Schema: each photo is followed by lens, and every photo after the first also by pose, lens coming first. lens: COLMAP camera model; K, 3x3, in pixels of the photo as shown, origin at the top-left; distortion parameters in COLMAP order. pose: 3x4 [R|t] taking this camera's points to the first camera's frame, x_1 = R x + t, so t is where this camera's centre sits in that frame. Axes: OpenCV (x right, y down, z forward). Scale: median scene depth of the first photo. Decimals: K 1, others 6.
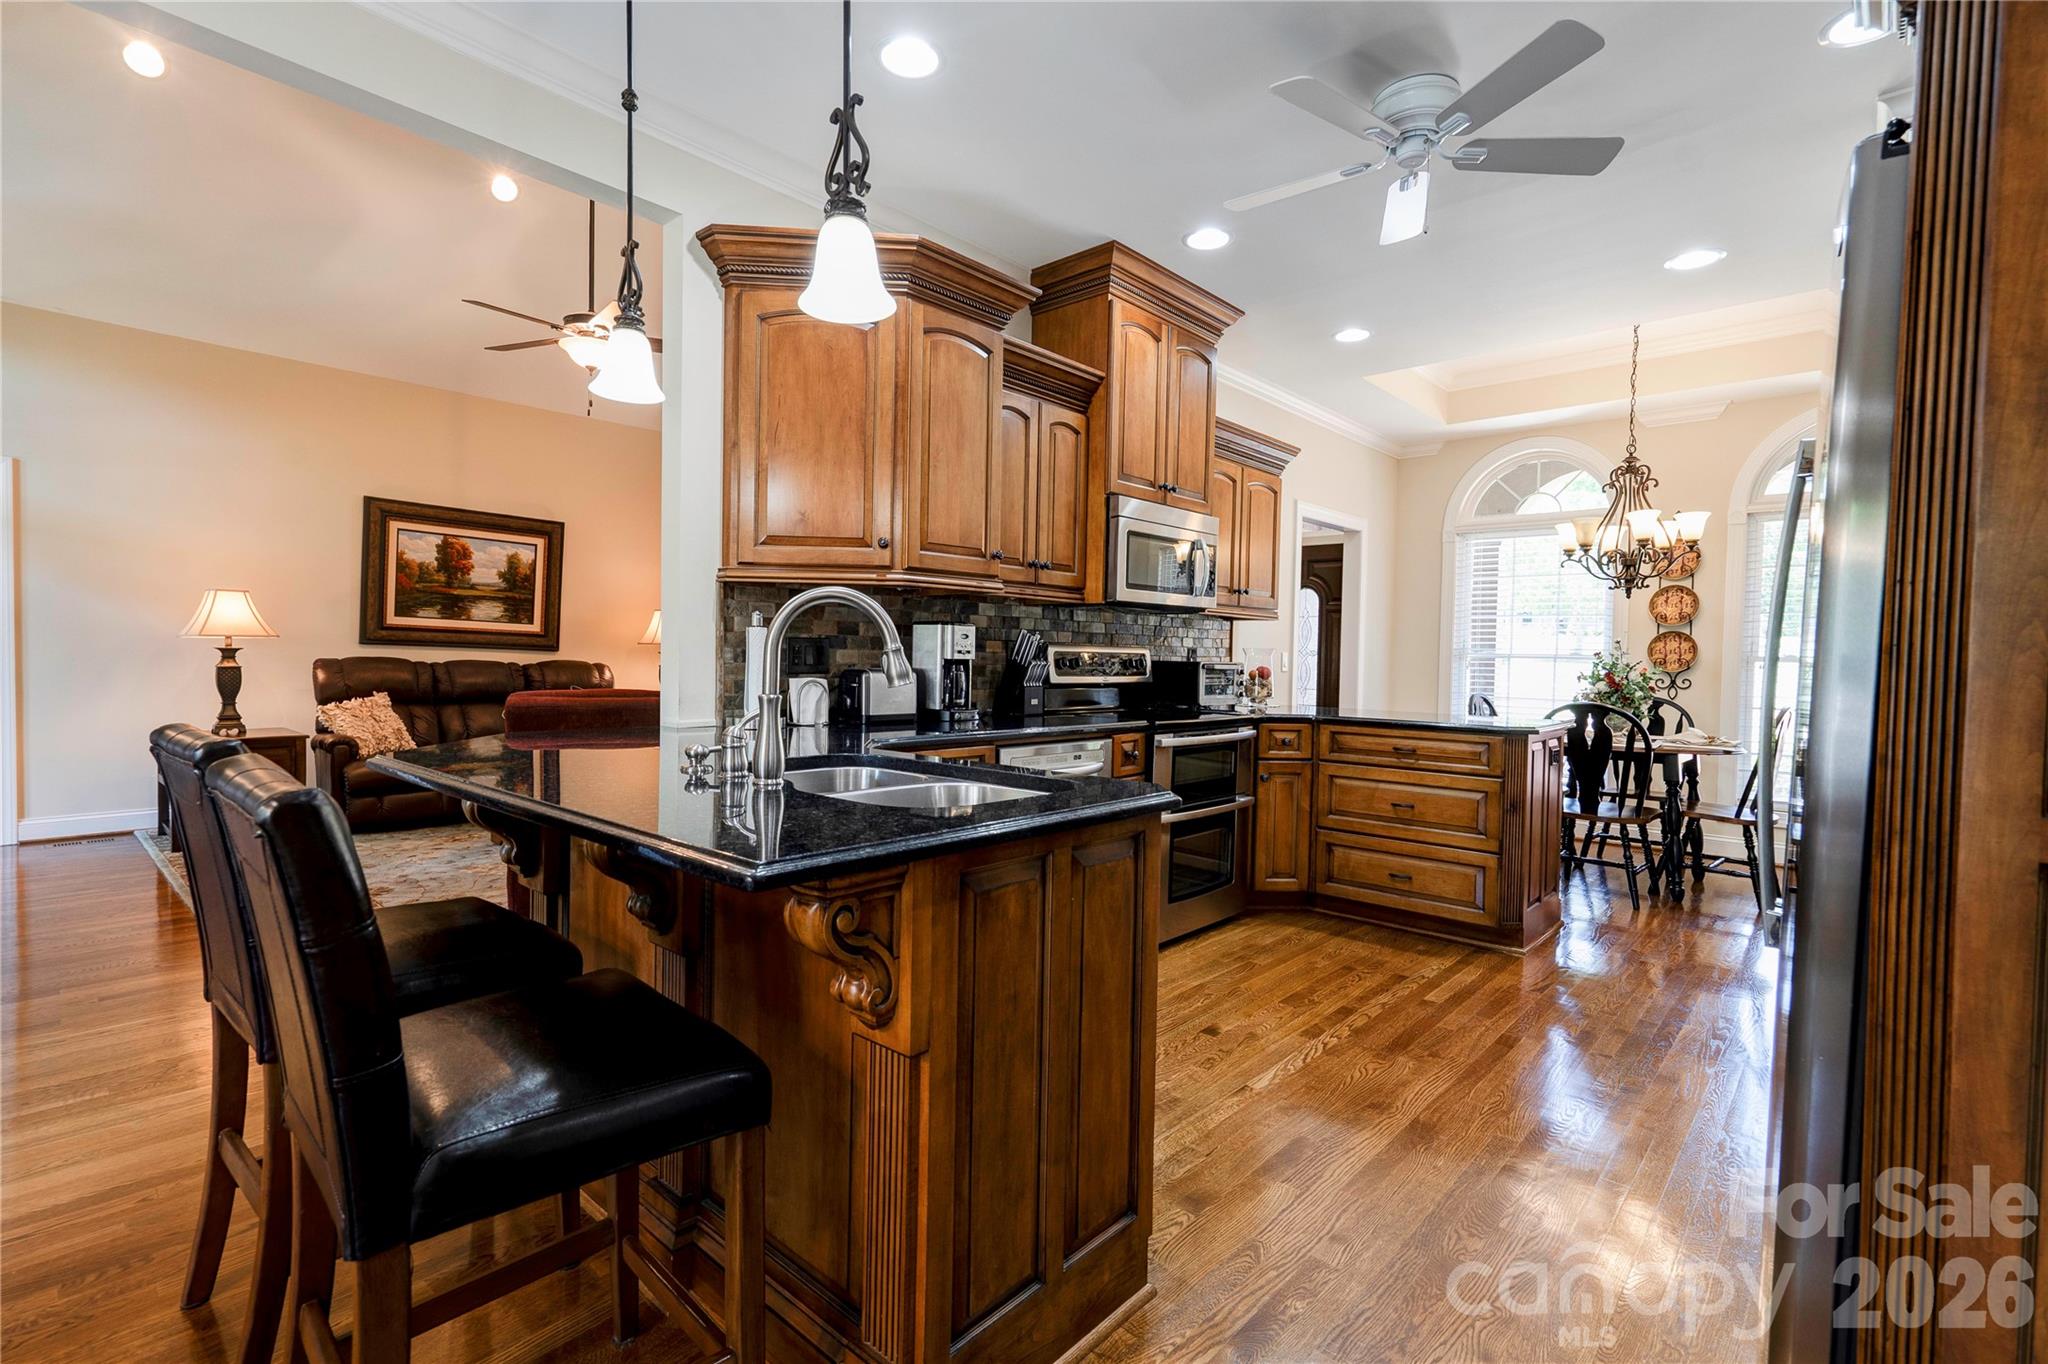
lens RADIAL K [[947.2, 0, 985.4], [0, 947.2, 680.5], [0, 0, 1]] dist [0.024098, 0.004701]
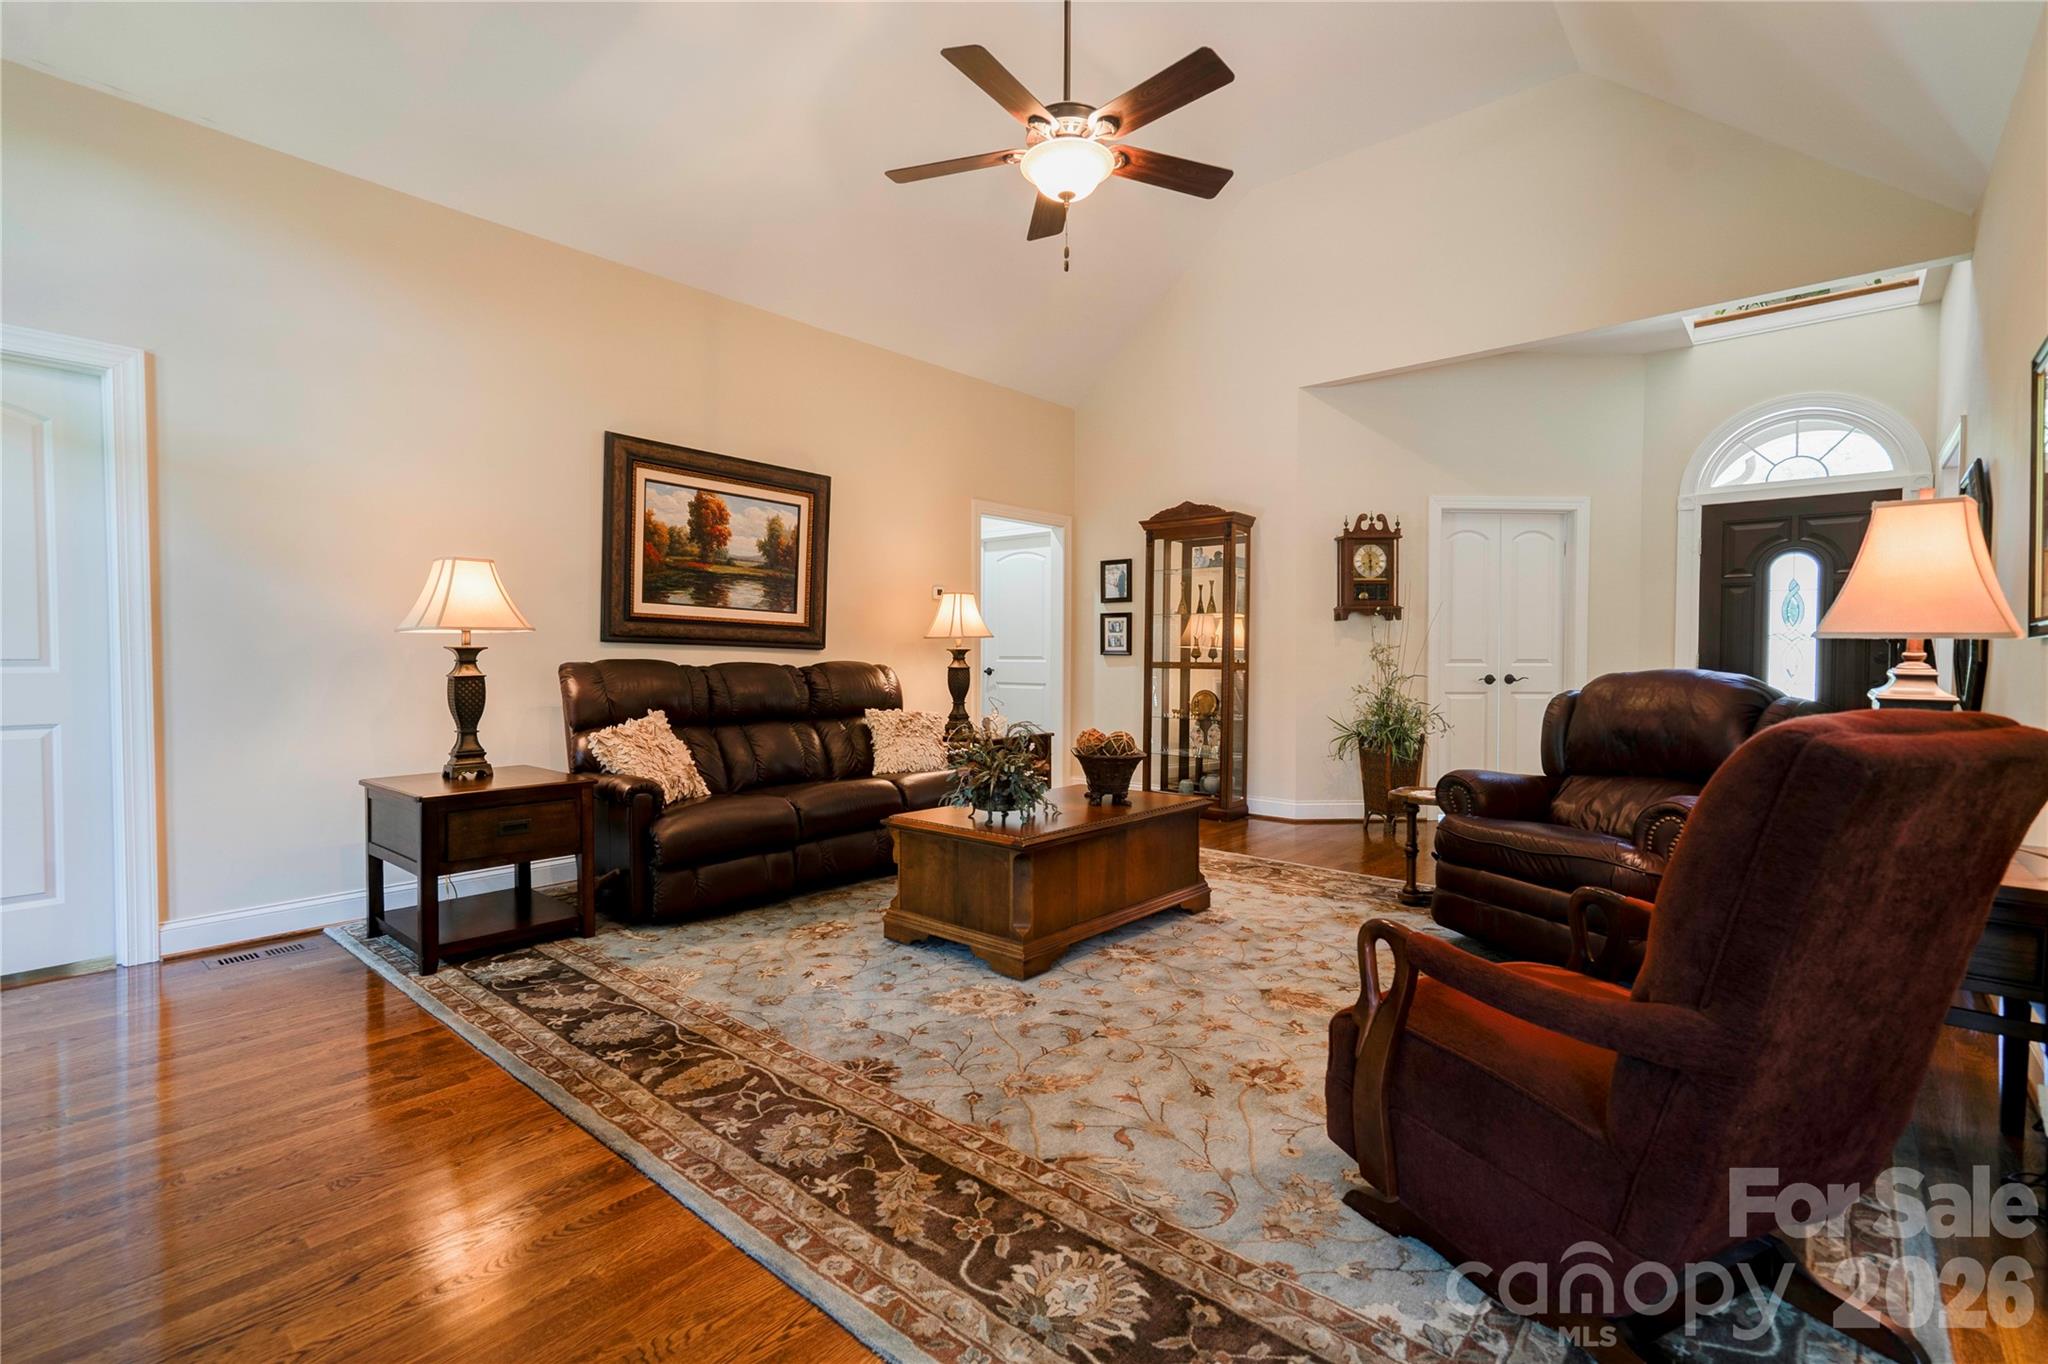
lens RADIAL K [[930.0, 0, 1008.2], [0, 930.0, 678.1], [0, 0, 1]] dist [-0.015942, 0.021731]
pose [[0.999136, -0.015600, 0.038520, -0.366443], [0.015692, 0.999875, -0.002094, -0.004910], [-0.038482, 0.002697, 0.999256, 0.294892]]
